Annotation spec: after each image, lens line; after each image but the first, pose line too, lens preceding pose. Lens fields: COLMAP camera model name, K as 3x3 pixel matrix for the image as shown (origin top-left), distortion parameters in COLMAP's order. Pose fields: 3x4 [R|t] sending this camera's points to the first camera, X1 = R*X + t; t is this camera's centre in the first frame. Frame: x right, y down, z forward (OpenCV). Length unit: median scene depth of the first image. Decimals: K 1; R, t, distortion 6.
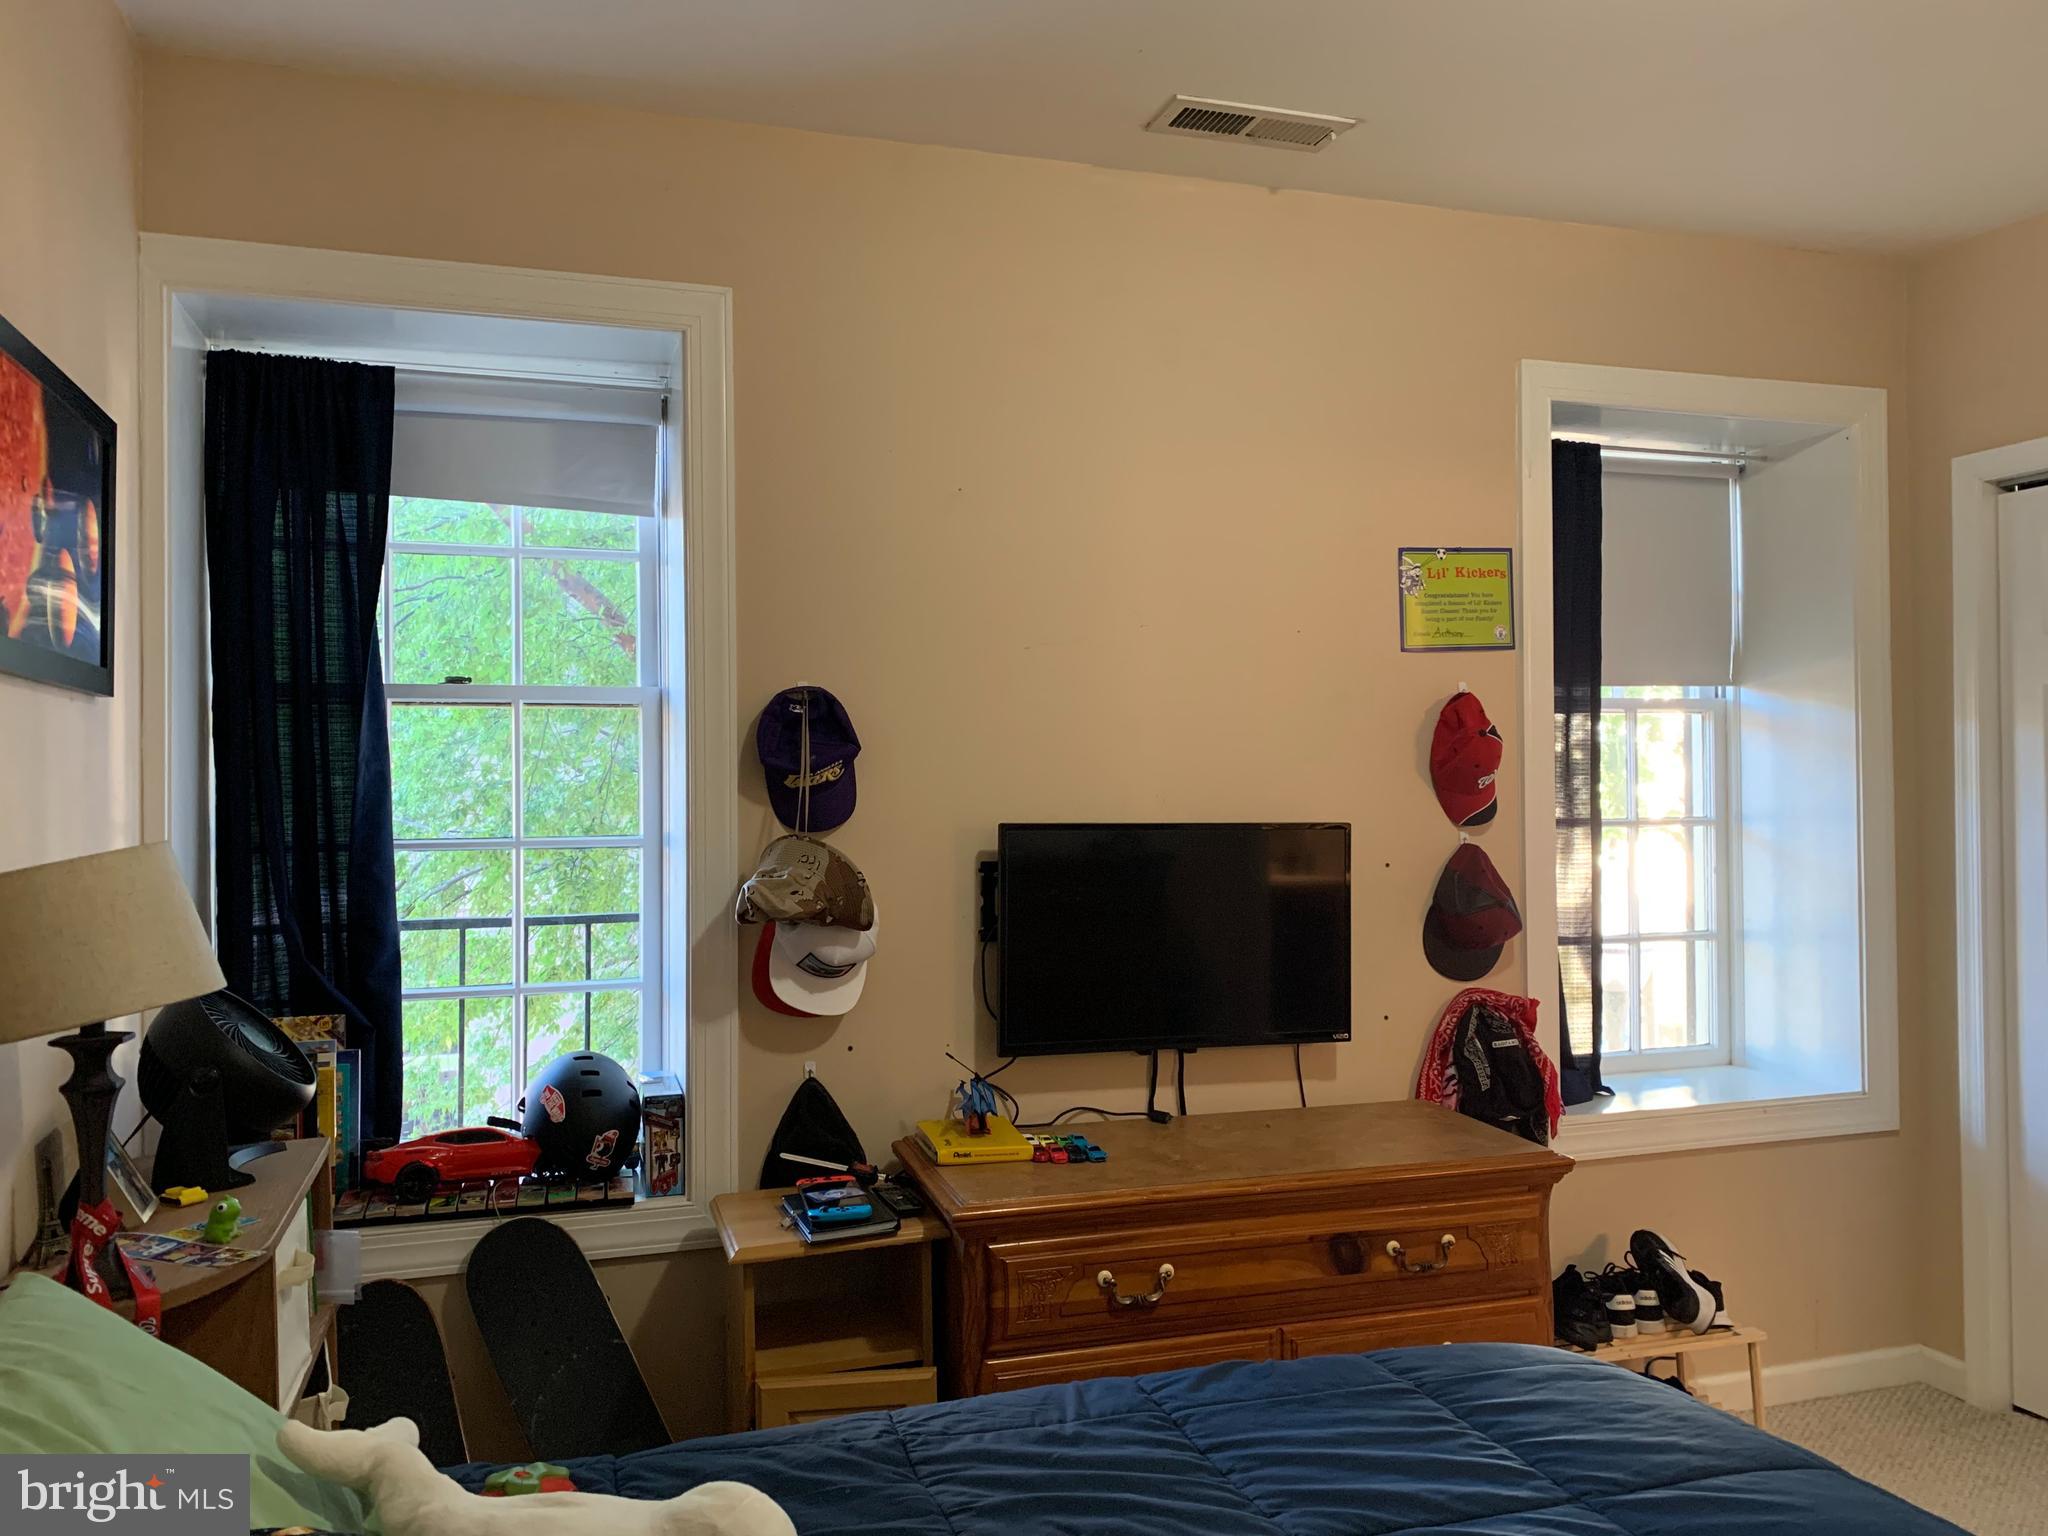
lens RADIAL K [[1561.4, 0, 1024.9], [0, 1561.4, 767.7], [0, 0, 1]] dist [0.022612, -0.034362]
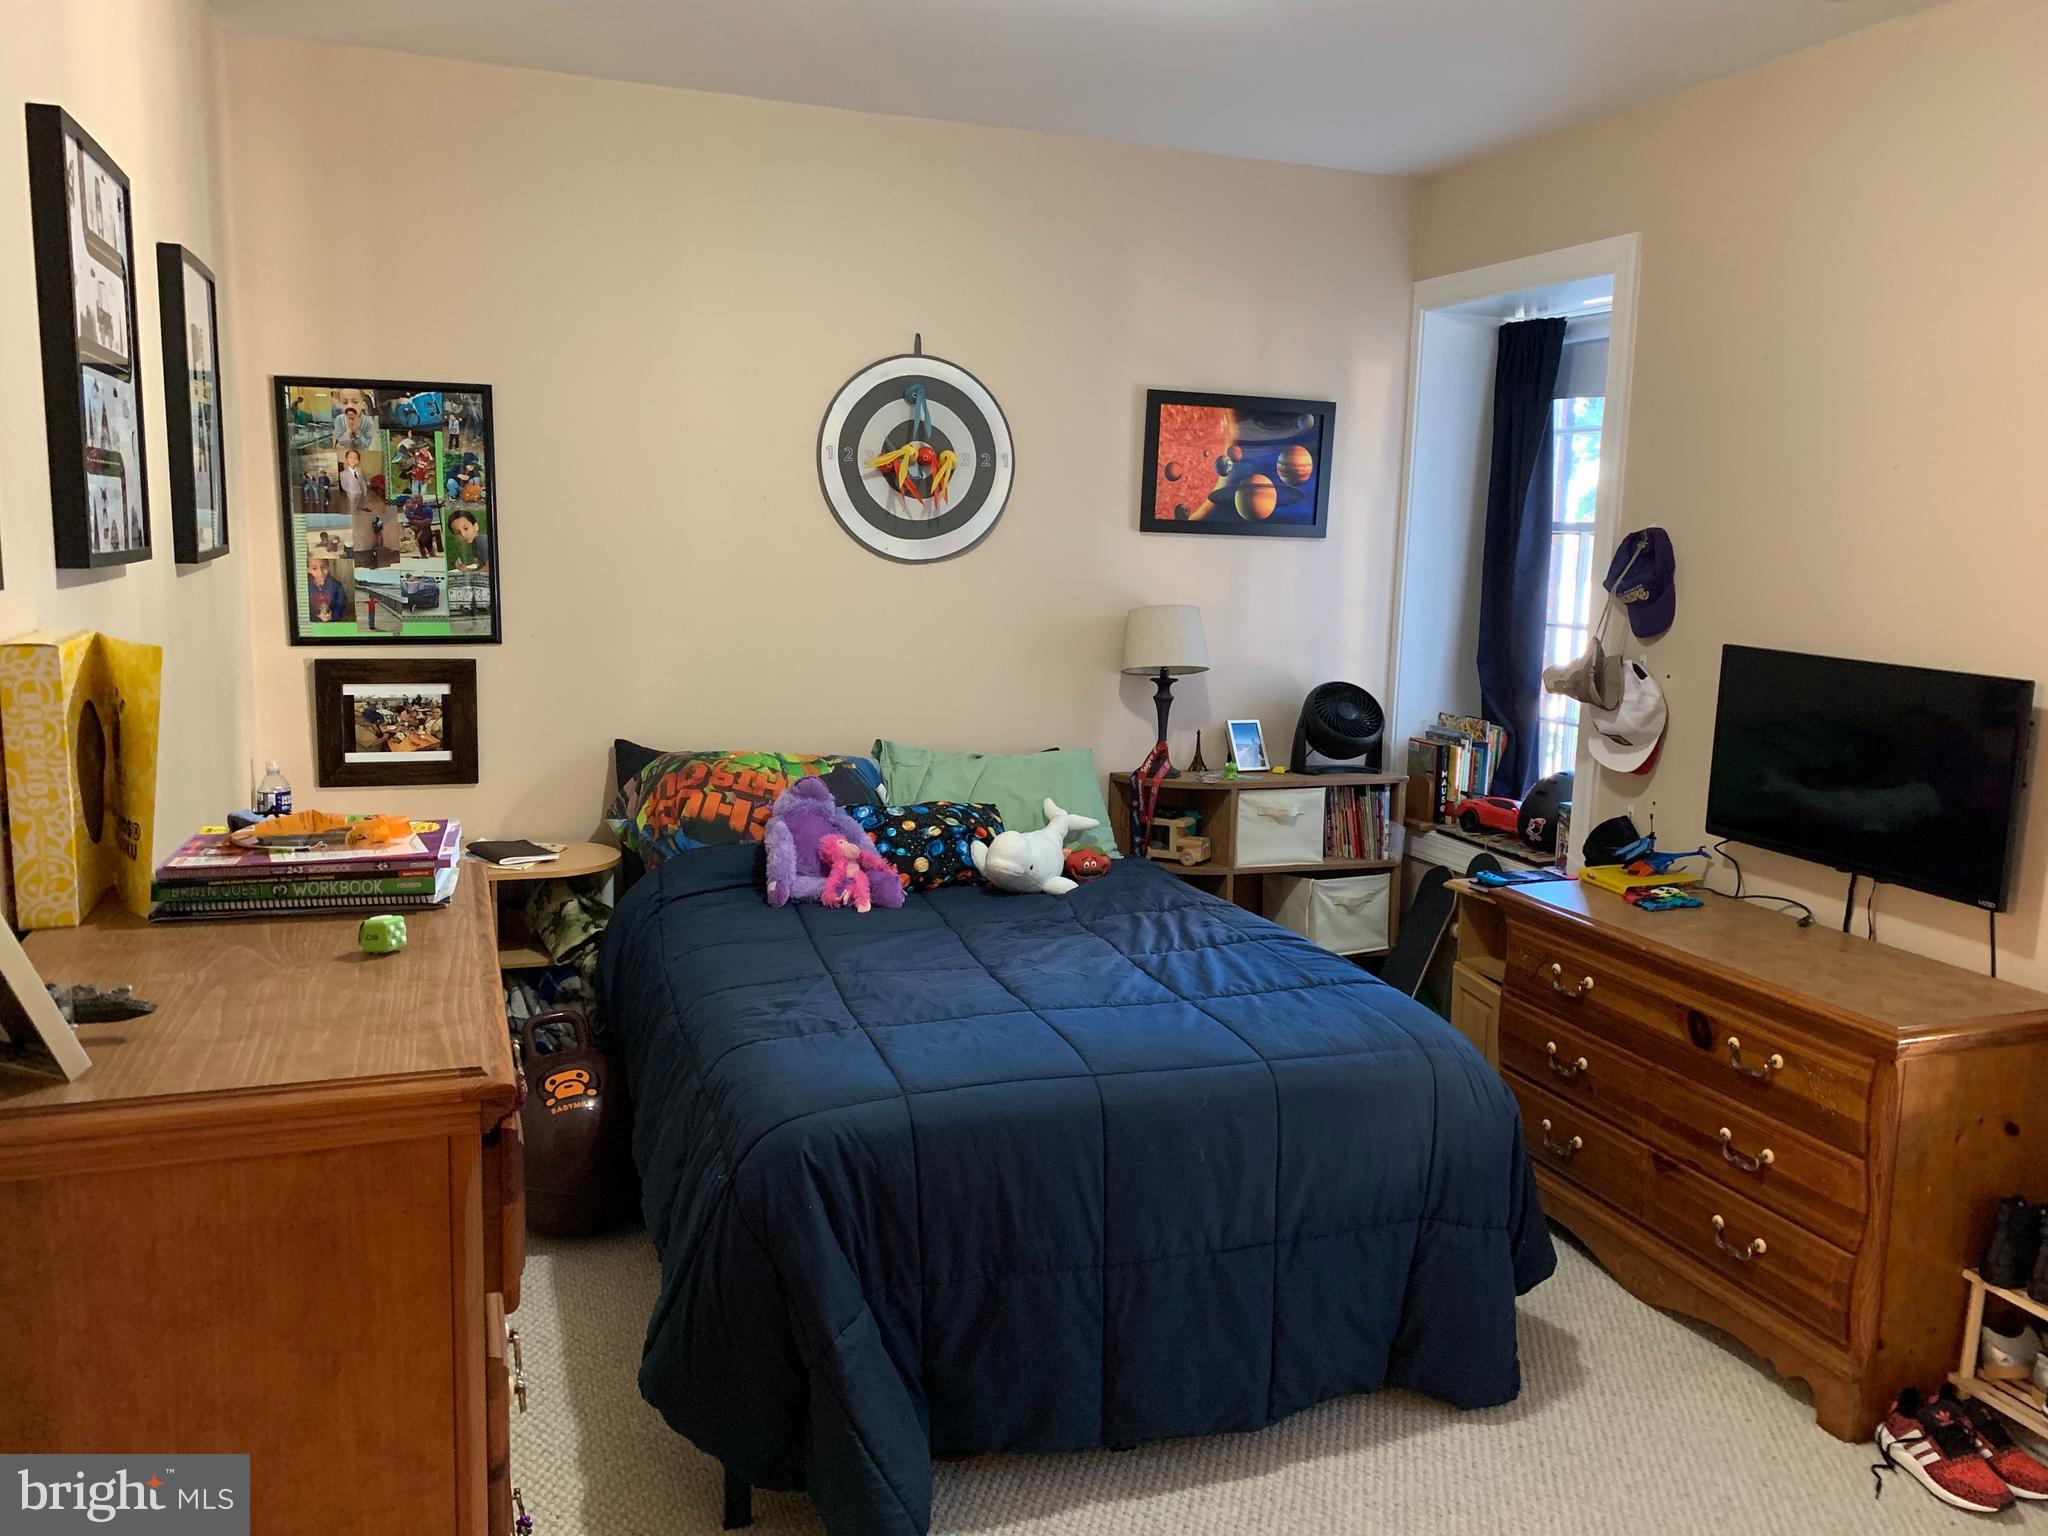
lens RADIAL K [[1561.4, 0, 1024.7], [0, 1561.4, 762.6], [0, 0, 1]] dist [0.022612, -0.034362]
pose [[0.068264, 0.166940, -0.983601, 1.217176], [-0.024223, 0.985888, 0.165647, -0.065535], [0.997373, 0.012518, 0.071344, 0.384640]]
